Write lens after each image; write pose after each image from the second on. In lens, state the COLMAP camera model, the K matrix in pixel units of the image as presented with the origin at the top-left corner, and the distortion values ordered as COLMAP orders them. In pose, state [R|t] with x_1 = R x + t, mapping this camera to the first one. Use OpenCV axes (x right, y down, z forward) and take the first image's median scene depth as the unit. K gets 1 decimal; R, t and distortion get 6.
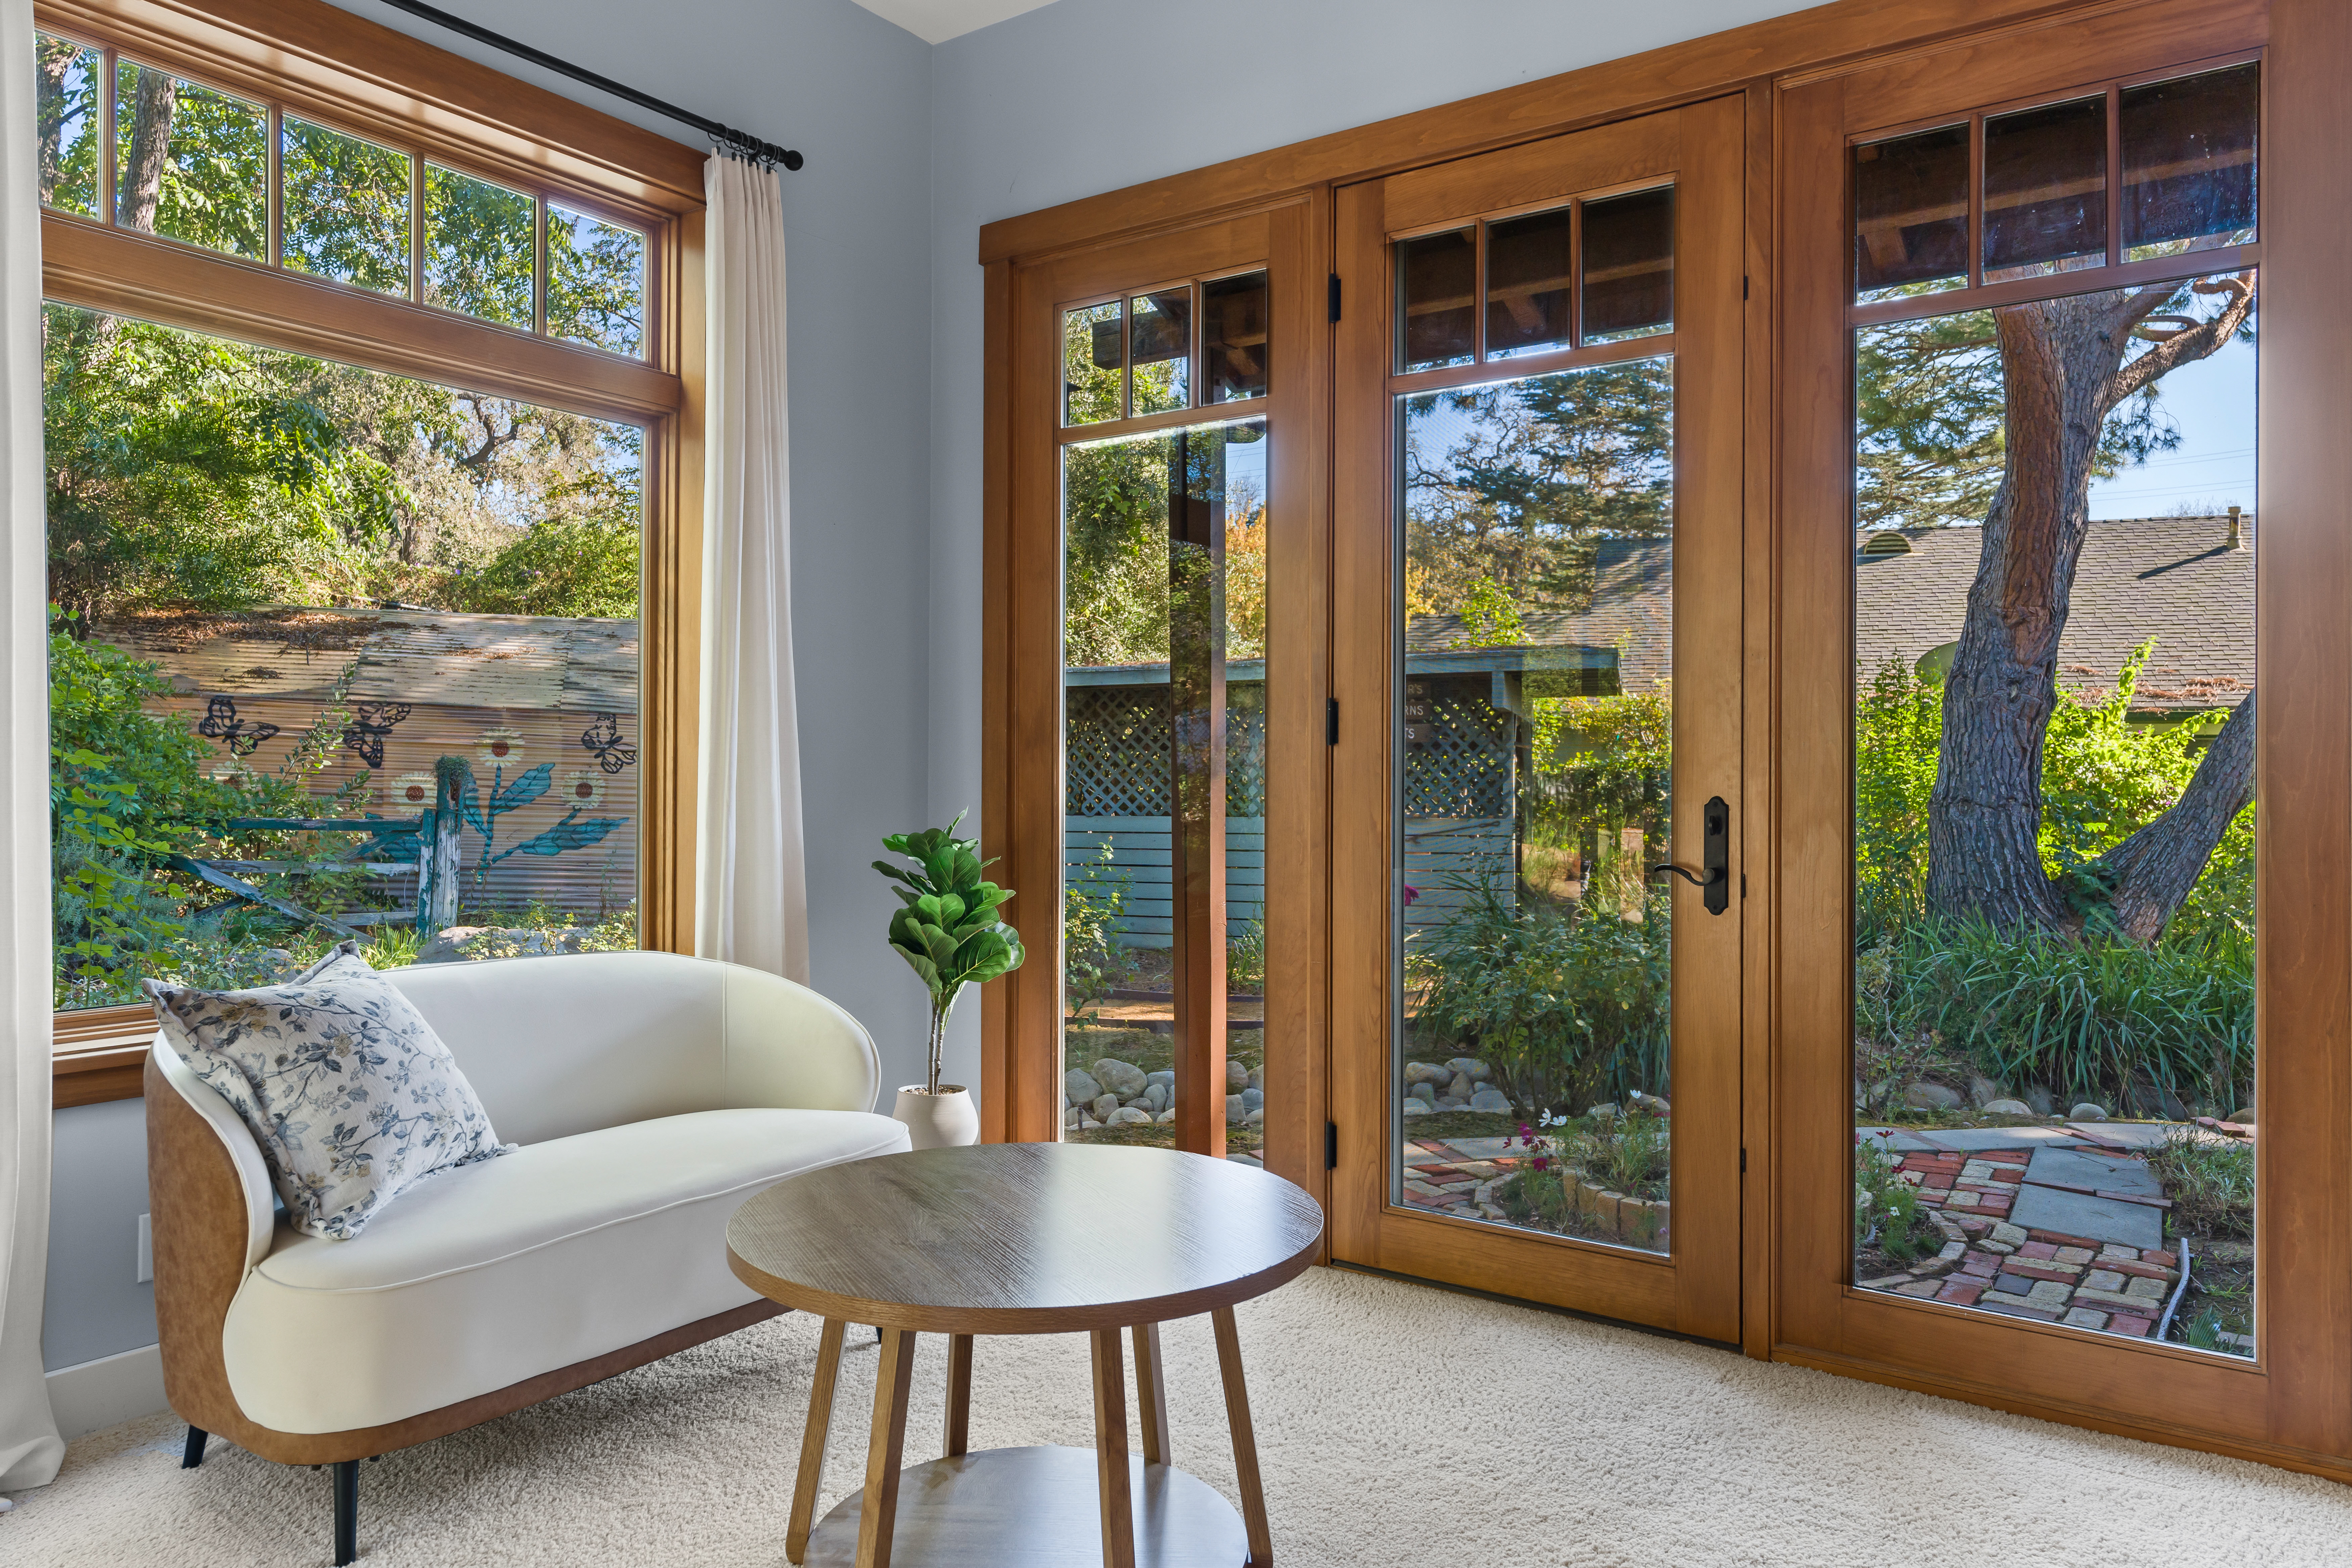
lens RADIAL K [[1584.7, 0, 1172.6], [0, 1584.7, 765.4], [0, 0, 1]] dist [0.002399, 0.000961]
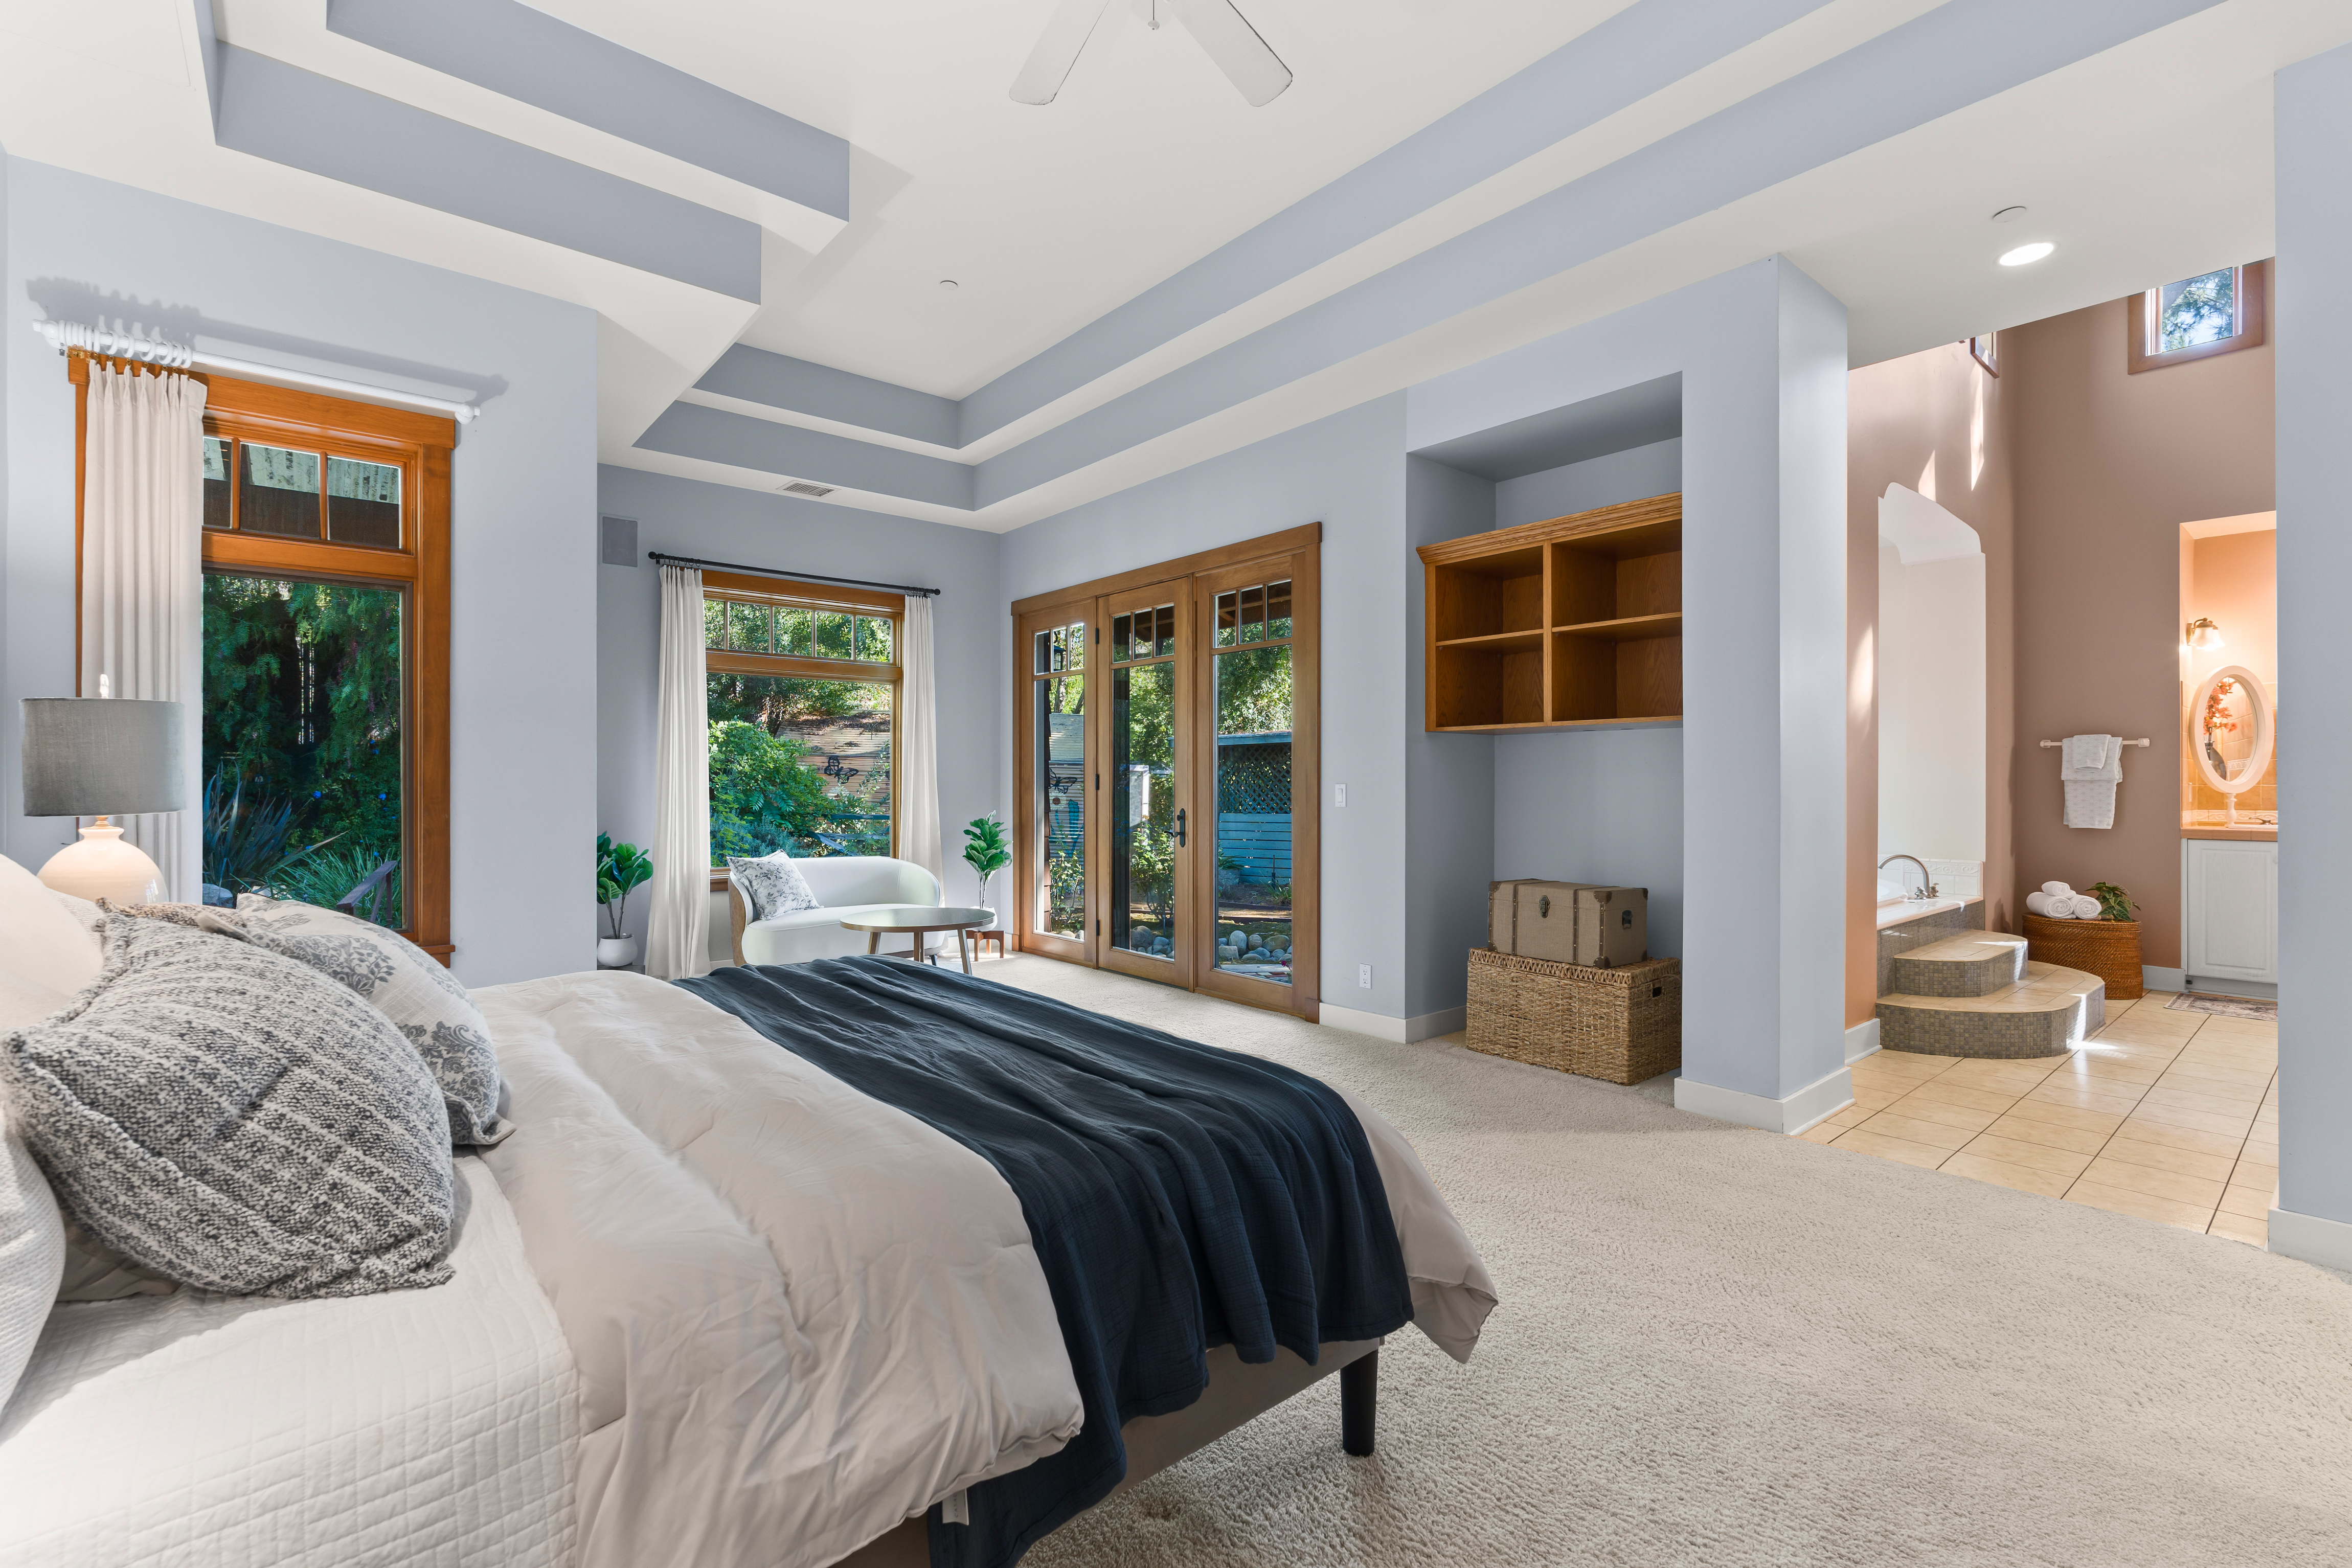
lens RADIAL K [[1037.8, 0, 1176.0], [0, 1037.8, 784.0], [0, 0, 1]] dist [-0.002962, -0.000003]
pose [[0.965711, -0.004978, -0.259570, 0.731184], [0.006179, 0.999974, 0.003812, -0.030285], [0.259544, -0.005285, 0.965717, -0.797621]]
